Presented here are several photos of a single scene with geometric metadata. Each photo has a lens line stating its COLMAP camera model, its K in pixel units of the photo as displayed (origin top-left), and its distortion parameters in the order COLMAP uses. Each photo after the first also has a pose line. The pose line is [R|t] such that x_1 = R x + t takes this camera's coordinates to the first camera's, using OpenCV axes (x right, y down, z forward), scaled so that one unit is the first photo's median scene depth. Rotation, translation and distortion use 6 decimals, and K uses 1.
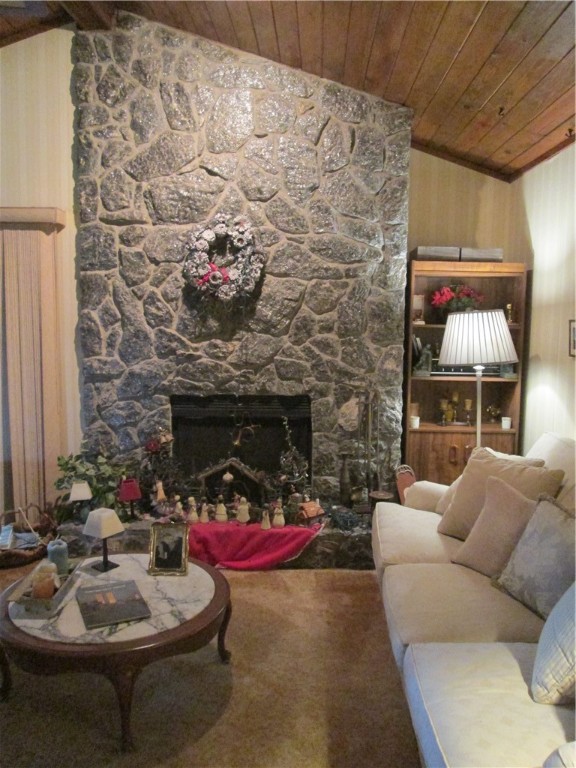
lens RADIAL K [[634.4, 0, 288.0], [0, 634.4, 384.0], [0, 0, 1]] dist [-0.011905, 0.008075]
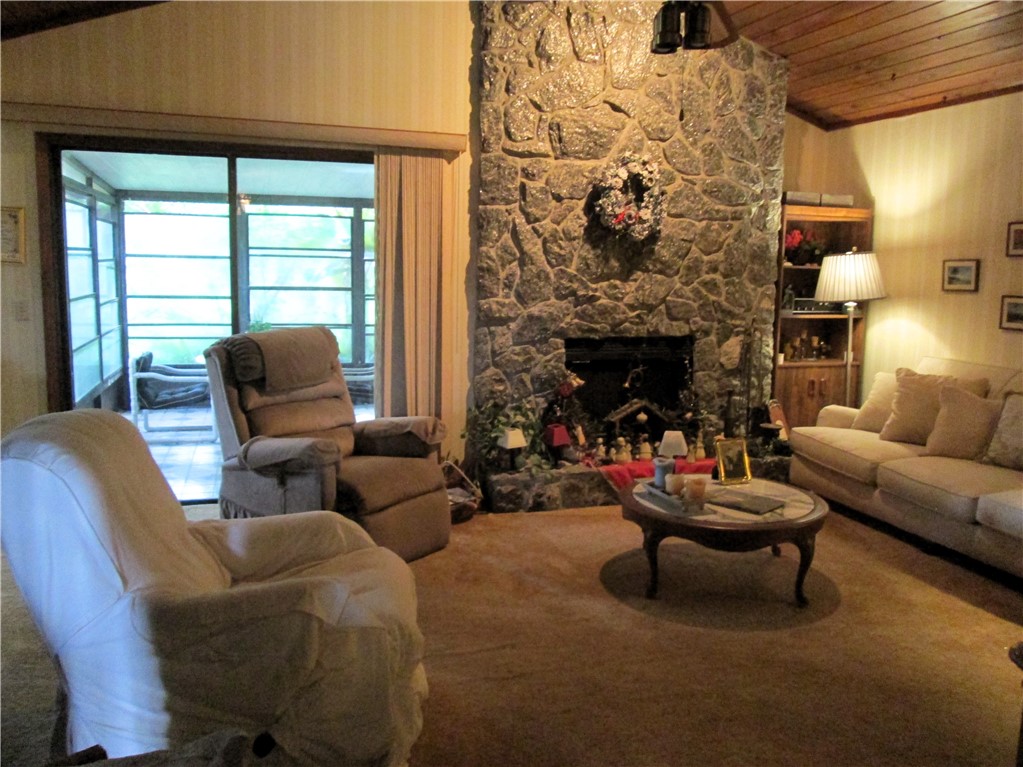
lens RADIAL K [[868.5, 0, 511.5], [0, 868.5, 383.5], [0, 0, 1]] dist [0.005628, 0.001923]
pose [[0.938410, -0.039940, 0.343208, -0.733192], [0.029871, 0.998956, 0.034576, 0.038709], [-0.344230, -0.022195, 0.938623, -0.209738]]
